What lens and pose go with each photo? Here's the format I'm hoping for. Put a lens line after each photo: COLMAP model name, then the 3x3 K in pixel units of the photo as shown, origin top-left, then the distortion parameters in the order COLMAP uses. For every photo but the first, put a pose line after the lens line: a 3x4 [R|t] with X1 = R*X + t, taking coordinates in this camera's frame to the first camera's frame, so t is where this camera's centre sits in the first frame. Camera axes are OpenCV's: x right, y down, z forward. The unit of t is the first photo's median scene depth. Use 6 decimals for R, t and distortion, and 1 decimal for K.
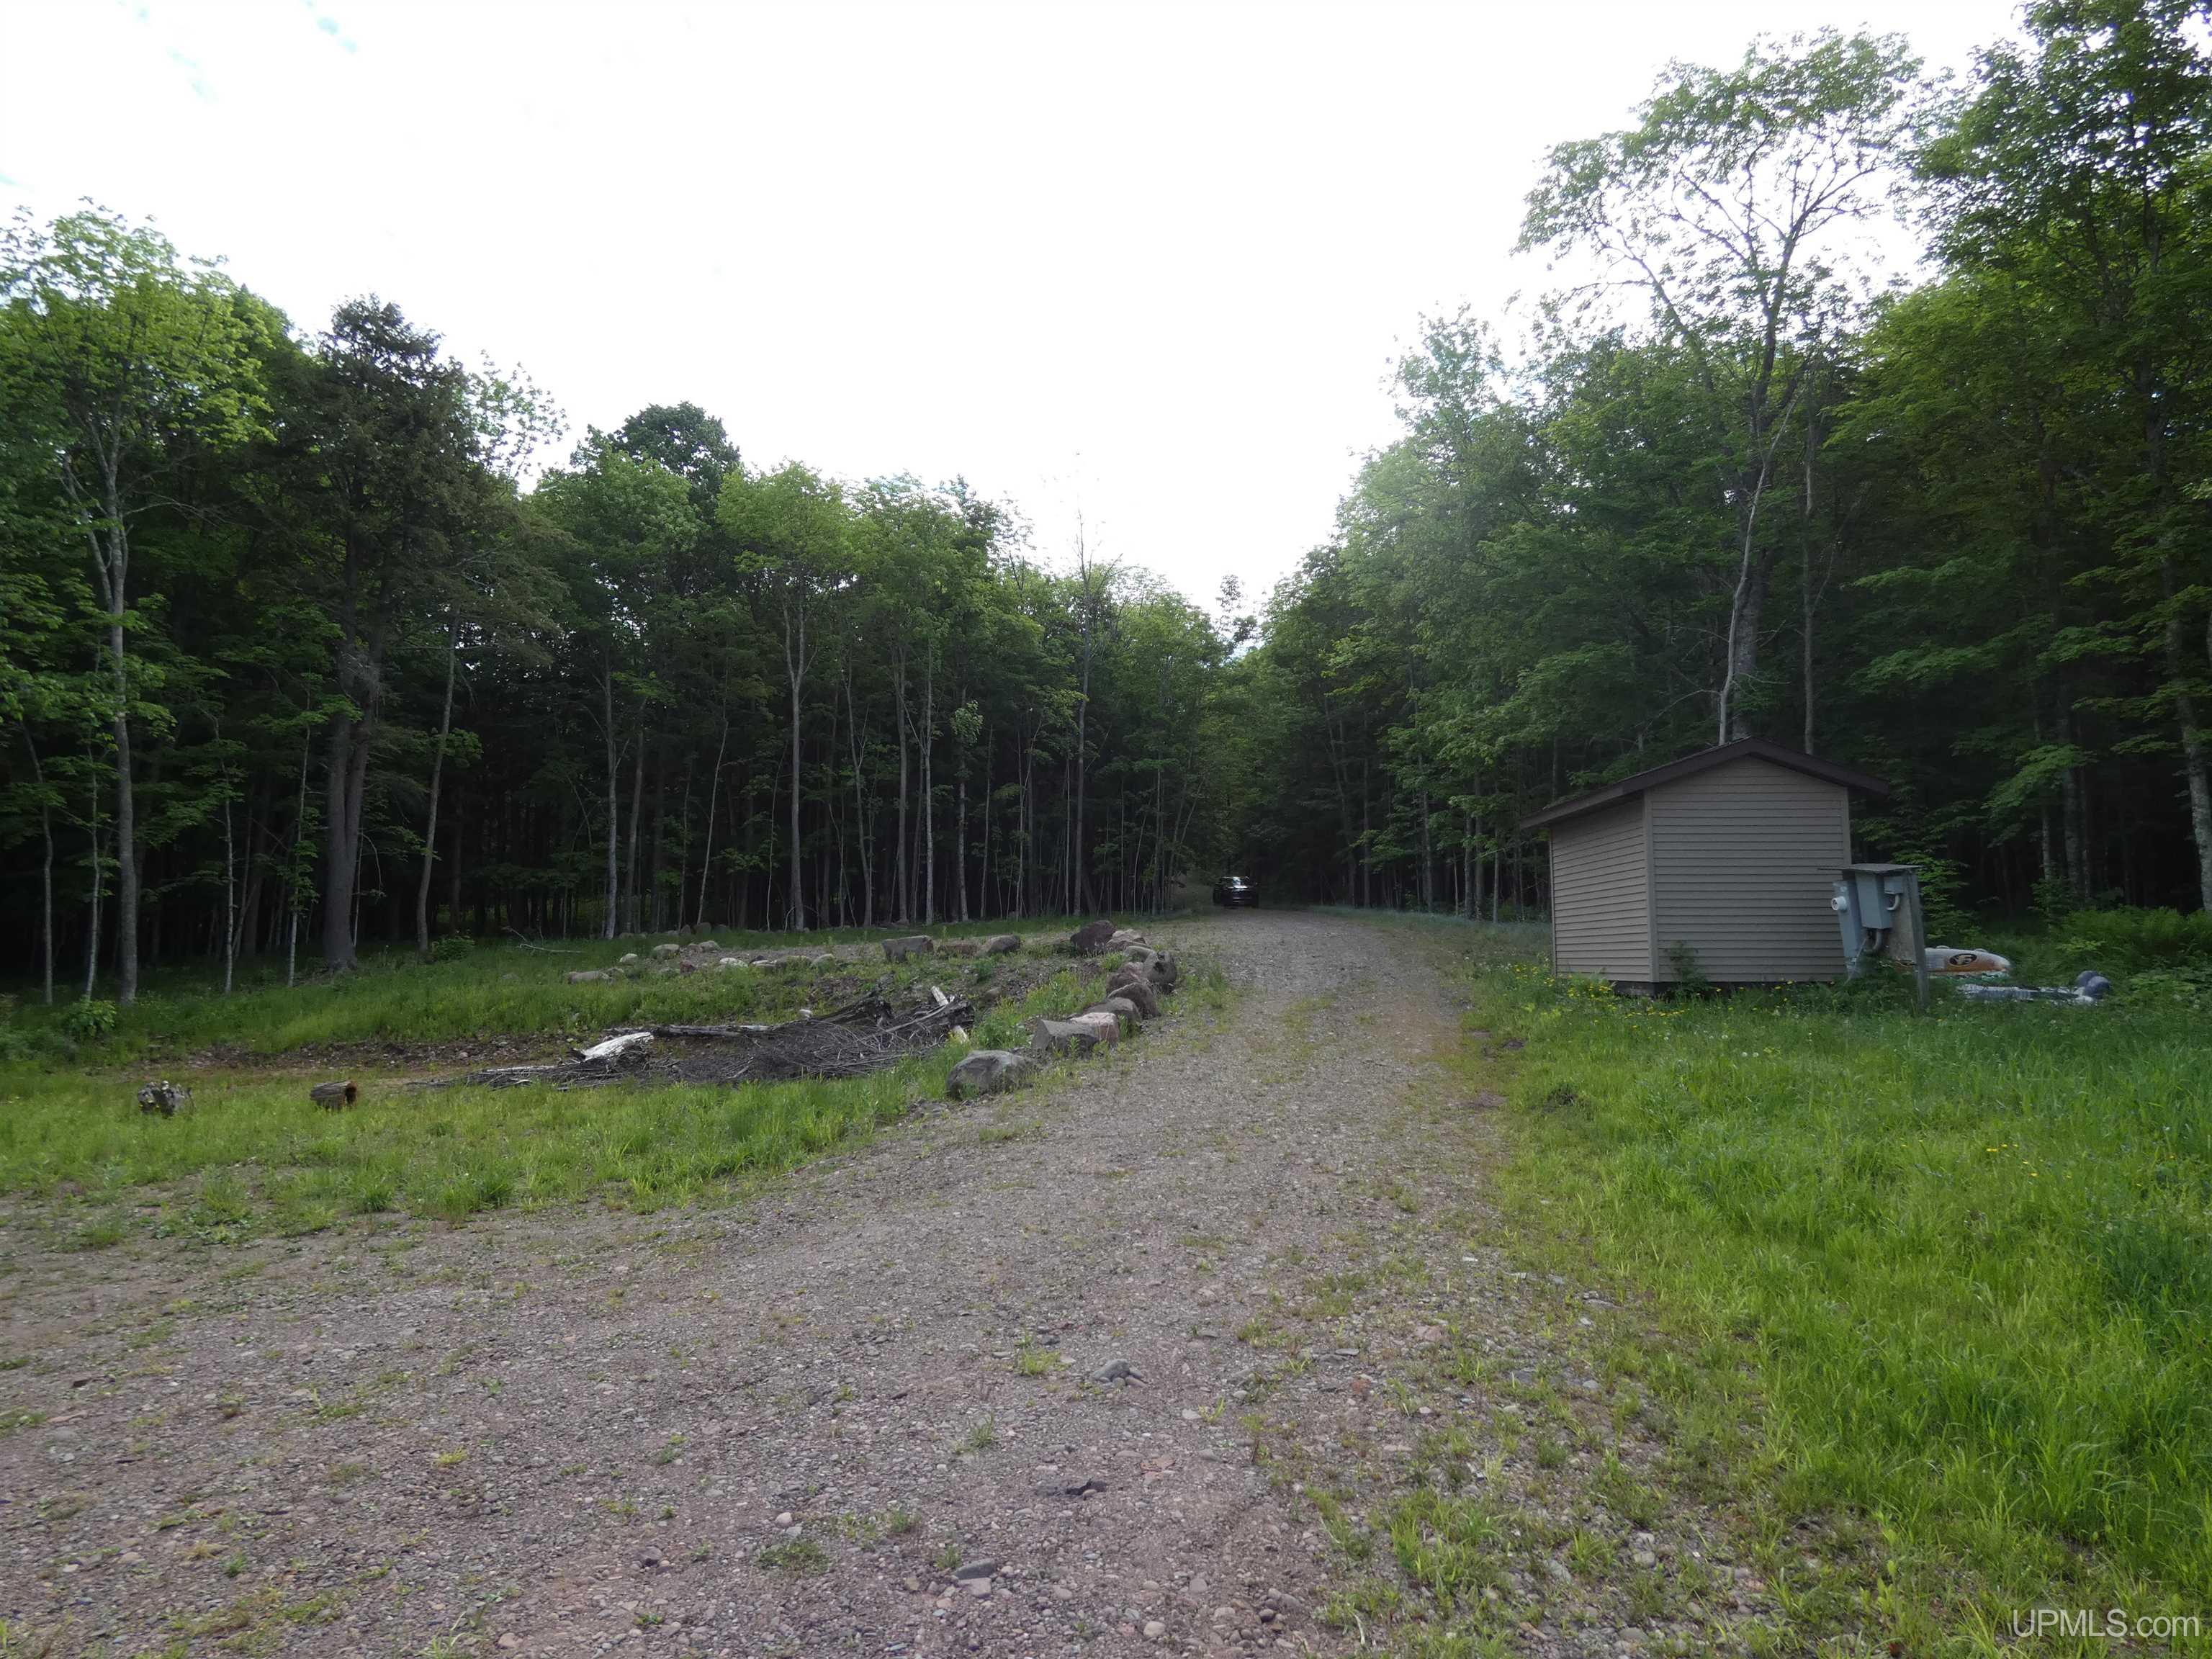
lens RADIAL K [[1335.4, 0, 1098.9], [0, 1335.4, 800.1], [0, 0, 1]] dist [-0.000070, -0.003429]
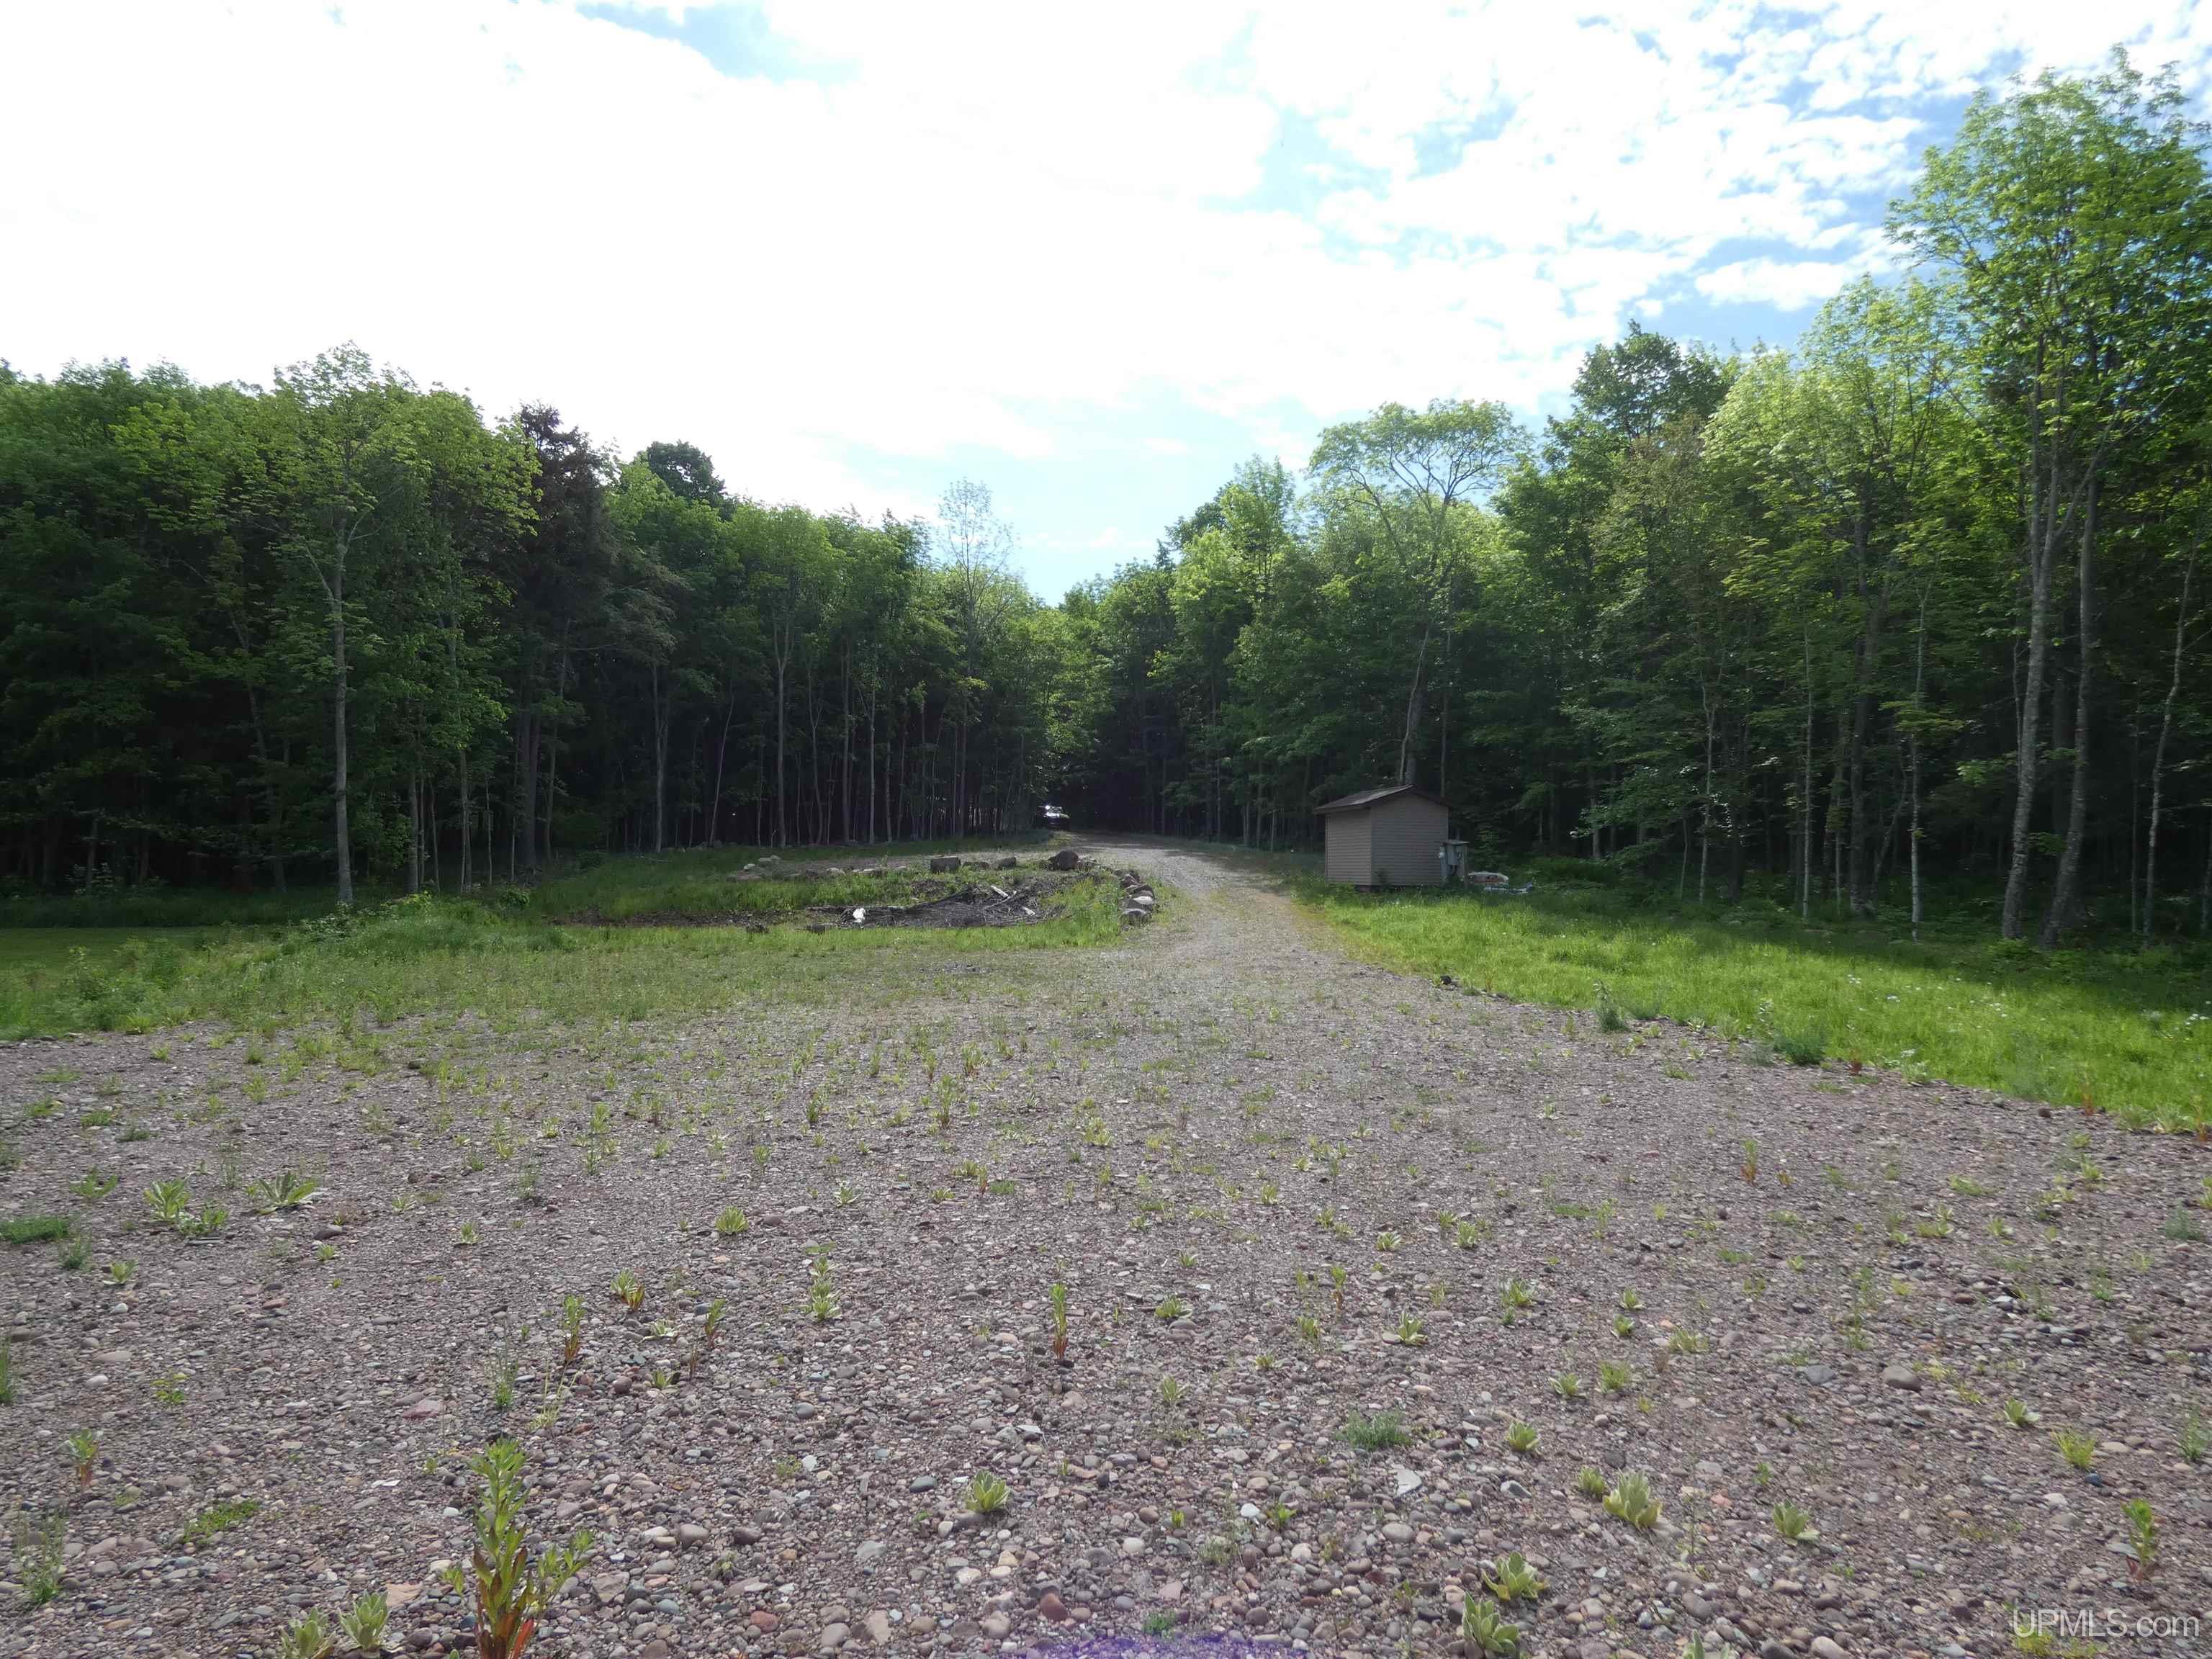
lens RADIAL K [[1335.4, 0, 1098.9], [0, 1335.4, 800.1], [0, 0, 1]] dist [-0.000070, -0.003429]
pose [[0.977330, 0.022619, 0.210509, -0.196995], [-0.036800, 0.997291, 0.063694, -0.052005], [-0.208498, -0.069997, 0.975515, -0.423965]]
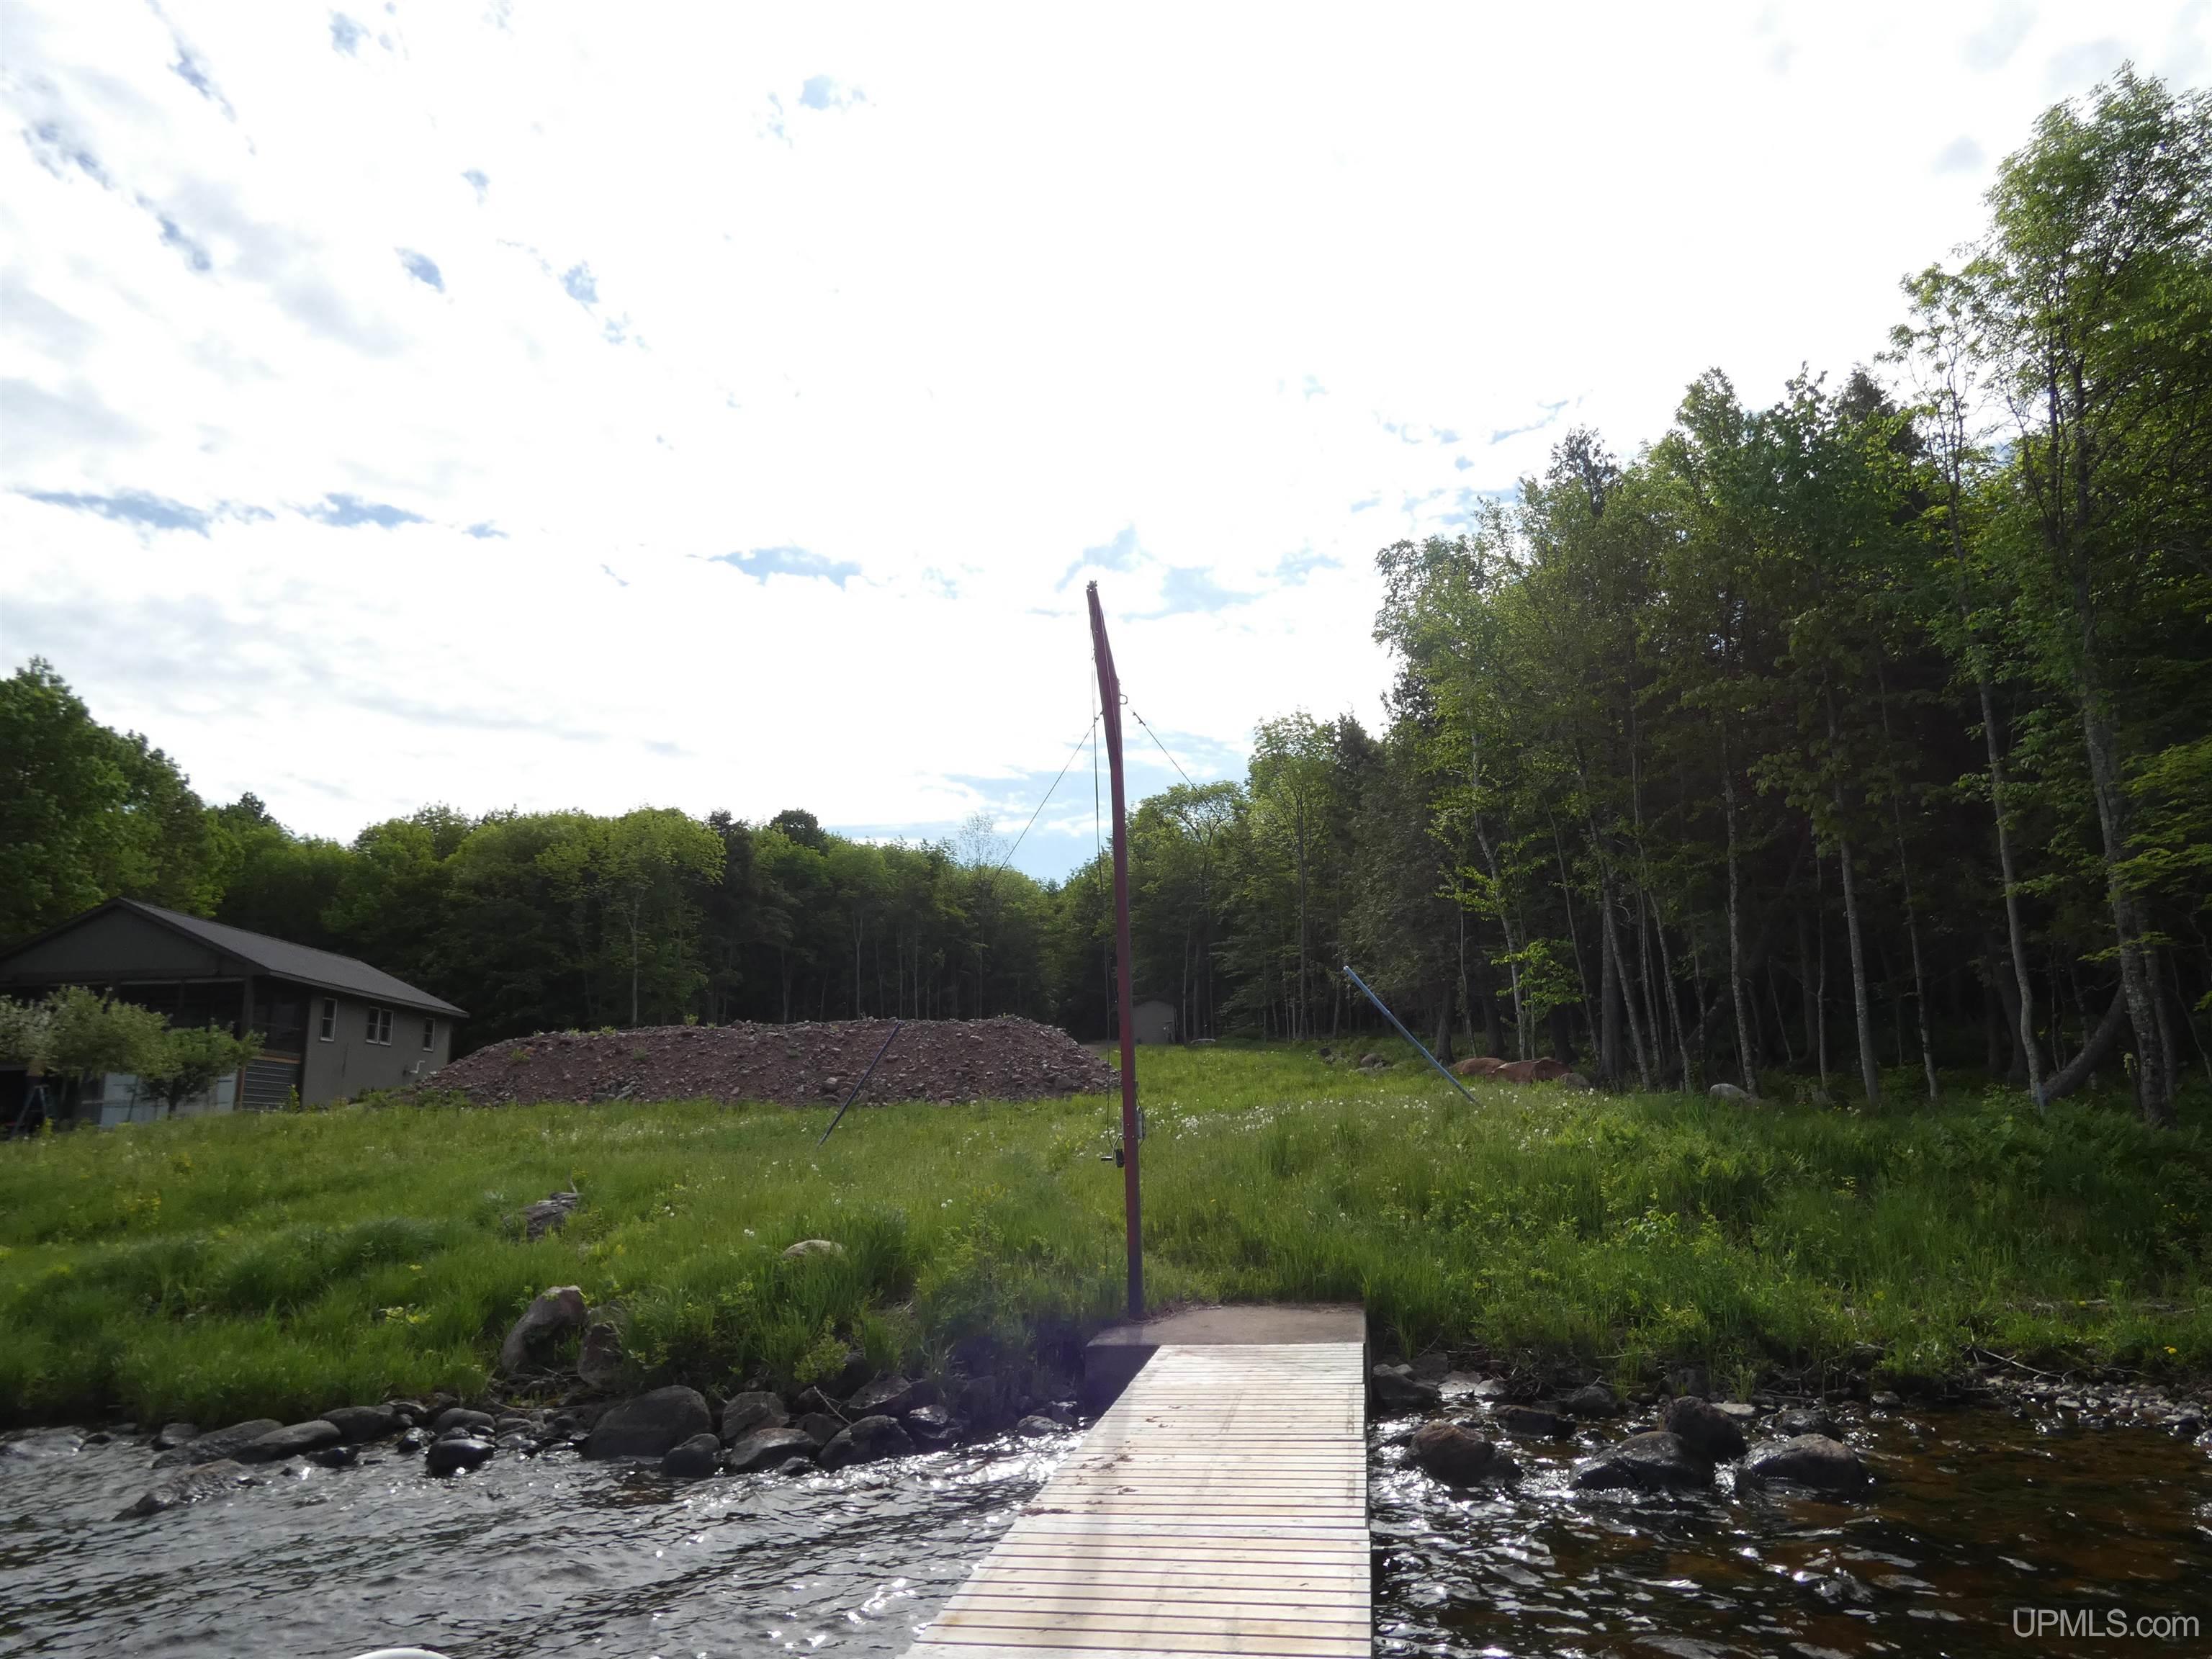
lens RADIAL K [[1335.4, 0, 1098.9], [0, 1335.4, 800.1], [0, 0, 1]] dist [-0.000070, -0.003429]
pose [[0.994126, -0.010599, 0.107712, -0.066016], [0.023059, 0.993085, -0.115108, -0.058237], [-0.105747, 0.116915, 0.987496, -1.321401]]
